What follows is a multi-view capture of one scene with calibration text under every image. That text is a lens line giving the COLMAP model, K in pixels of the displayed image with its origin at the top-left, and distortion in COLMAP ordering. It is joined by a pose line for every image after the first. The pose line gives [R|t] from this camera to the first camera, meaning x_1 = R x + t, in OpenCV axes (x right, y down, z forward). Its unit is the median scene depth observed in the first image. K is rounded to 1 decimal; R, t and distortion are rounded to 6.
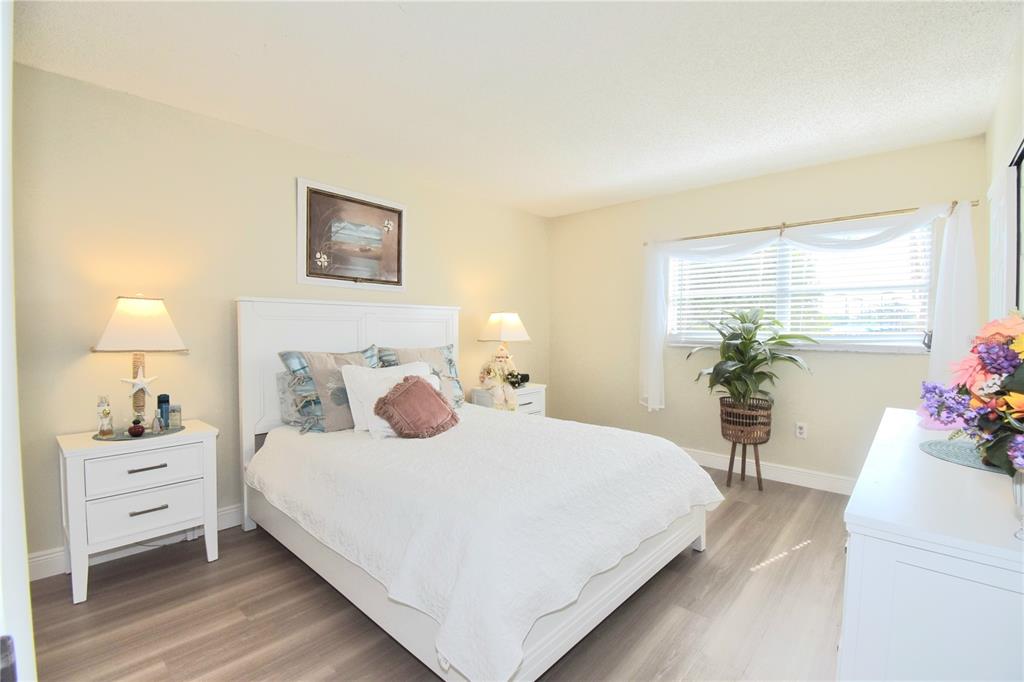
lens RADIAL K [[461.1, 0, 516.7], [0, 461.1, 341.3], [0, 0, 1]] dist [0.001062, 0.000029]
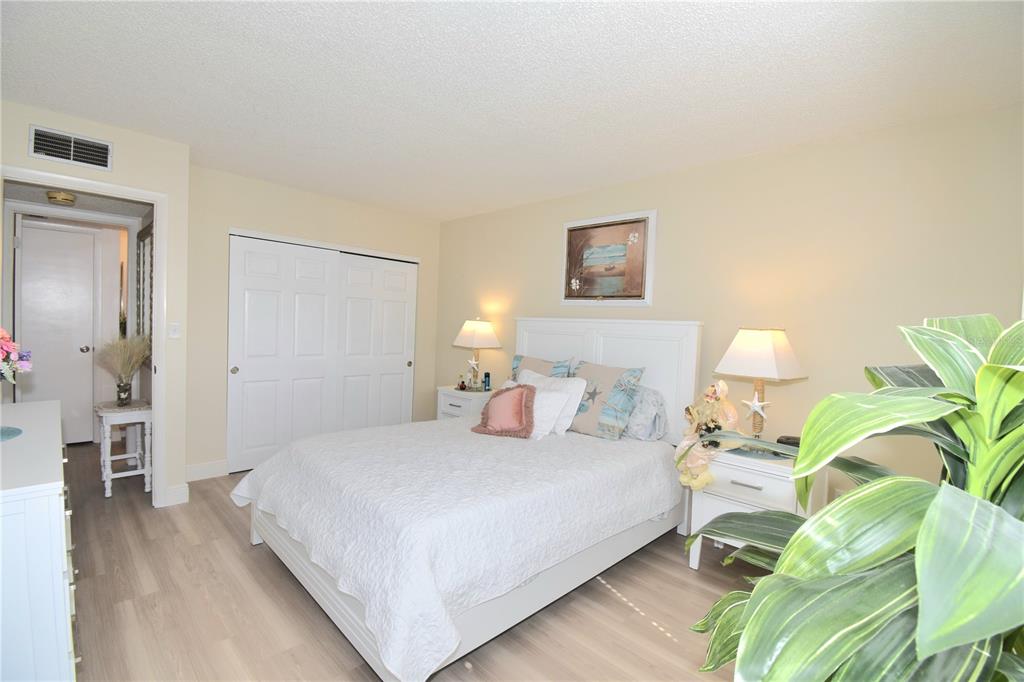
lens RADIAL K [[461.1, 0, 516.7], [0, 461.1, 341.3], [0, 0, 1]] dist [0.001062, 0.000029]
pose [[-0.049821, 0.017312, -0.998608, 0.760545], [-0.080188, 0.996553, 0.021277, -0.040806], [0.995534, 0.081137, -0.048261, 0.889512]]
